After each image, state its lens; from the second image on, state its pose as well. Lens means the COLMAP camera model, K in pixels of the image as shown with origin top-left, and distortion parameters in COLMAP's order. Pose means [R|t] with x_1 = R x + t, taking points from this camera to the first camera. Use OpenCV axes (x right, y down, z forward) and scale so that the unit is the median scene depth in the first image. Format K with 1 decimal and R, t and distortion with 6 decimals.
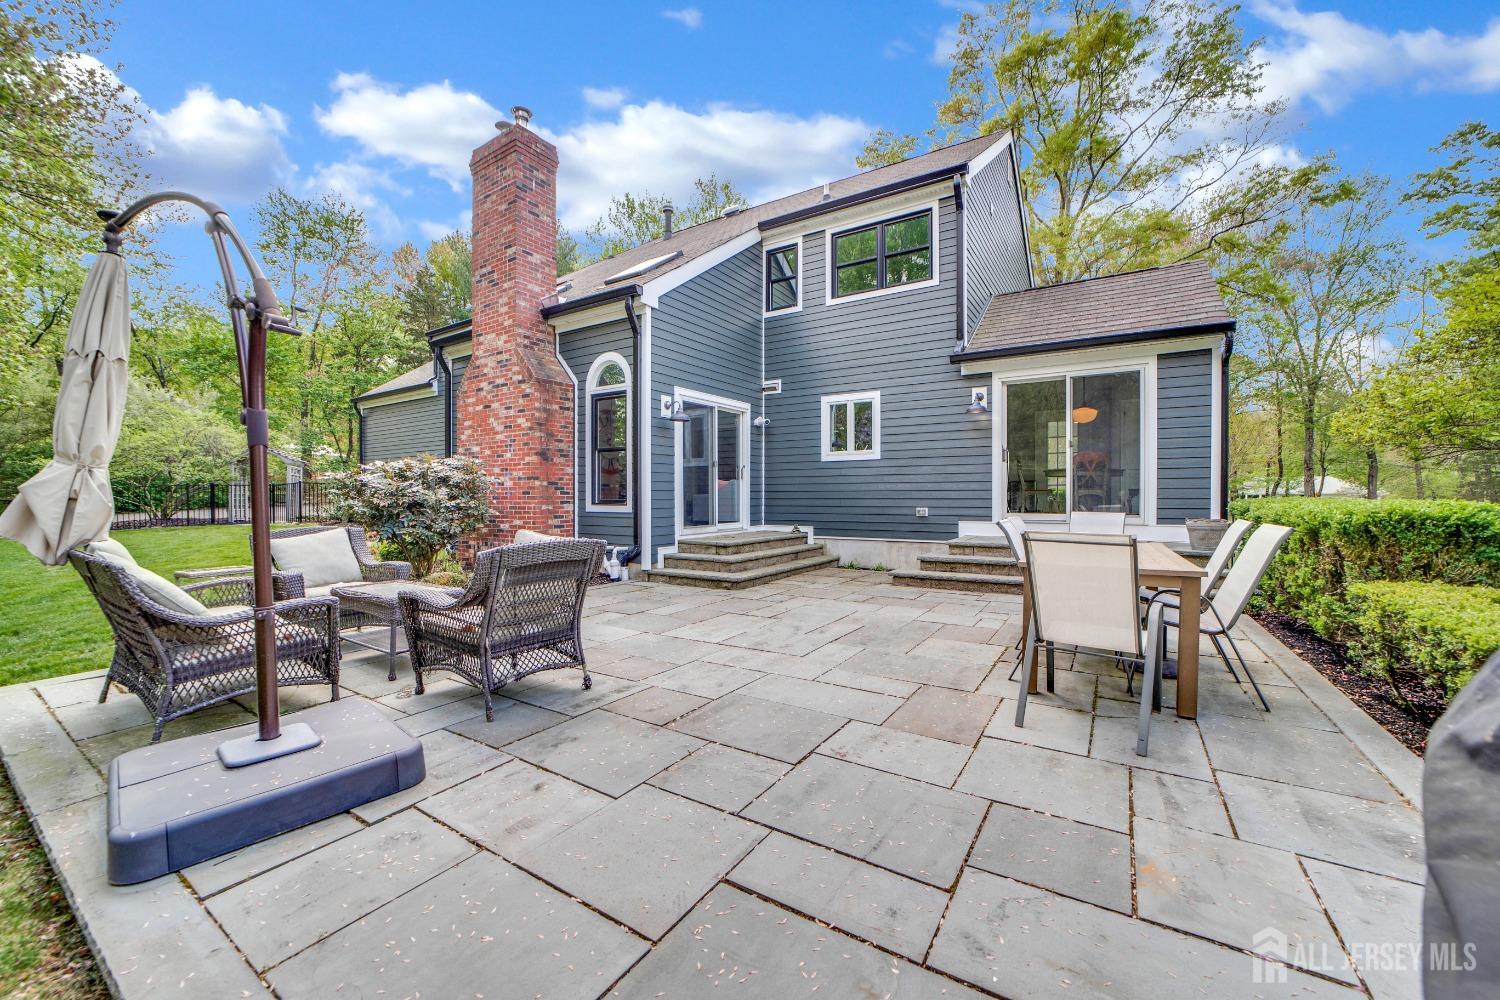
lens RADIAL K [[583.5, 0, 753.3], [0, 583.5, 493.0], [0, 0, 1]] dist [-0.012350, 0.000111]
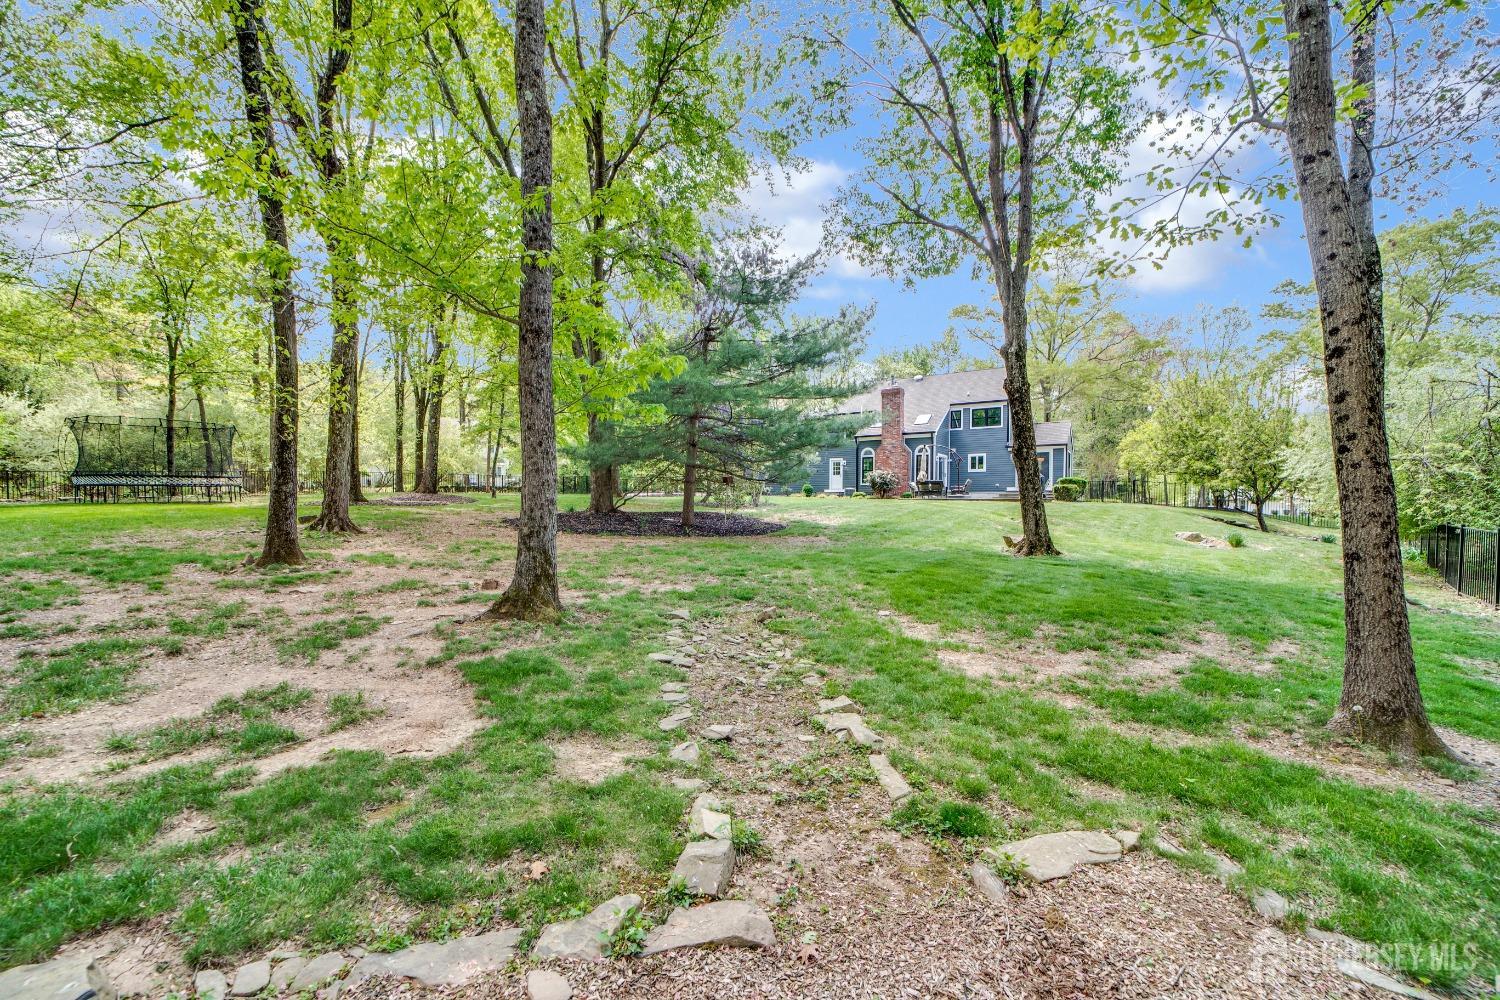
lens RADIAL K [[585.5, 0, 755.3], [0, 585.5, 515.5], [0, 0, 1]] dist [-0.000160, -0.000030]
pose [[0.999998, 0.001376, -0.001509, -1.263092], [-0.001319, 0.999310, 0.037113, 0.088525], [0.001559, -0.037111, 0.999310, -2.797160]]
